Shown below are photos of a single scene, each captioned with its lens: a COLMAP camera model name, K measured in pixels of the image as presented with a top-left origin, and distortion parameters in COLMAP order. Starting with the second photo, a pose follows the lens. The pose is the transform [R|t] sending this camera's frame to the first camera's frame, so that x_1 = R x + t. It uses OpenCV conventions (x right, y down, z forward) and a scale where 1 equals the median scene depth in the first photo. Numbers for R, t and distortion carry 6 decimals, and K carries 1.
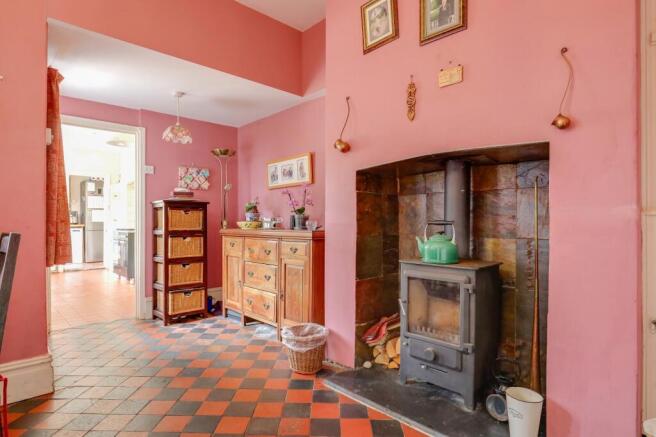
lens RADIAL K [[349.7, 0, 328.3], [0, 349.7, 219.3], [0, 0, 1]] dist [-0.021091, -0.000015]
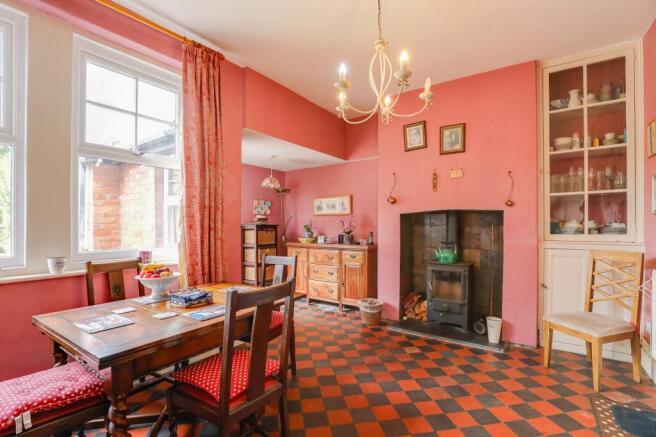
lens RADIAL K [[299.1, 0, 331.0], [0, 299.1, 222.9], [0, 0, 1]] dist [-0.022747, -0.000027]
pose [[0.982102, 0.001807, 0.188342, -0.575202], [-0.001443, 0.999997, -0.002071, -0.087210], [-0.188346, 0.001762, 0.982101, -0.486731]]
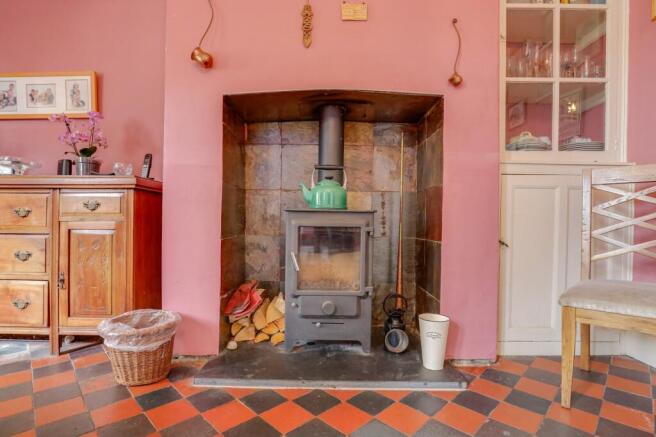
lens RADIAL K [[332.7, 0, 328.0], [0, 332.7, 218.5], [0, 0, 1]] dist [-0.020441, -0.000075]
pose [[0.700605, 0.003692, 0.713540, -0.273489], [-0.014933, 0.999843, 0.009489, 0.118893], [-0.713394, -0.017303, 0.700550, 0.322954]]
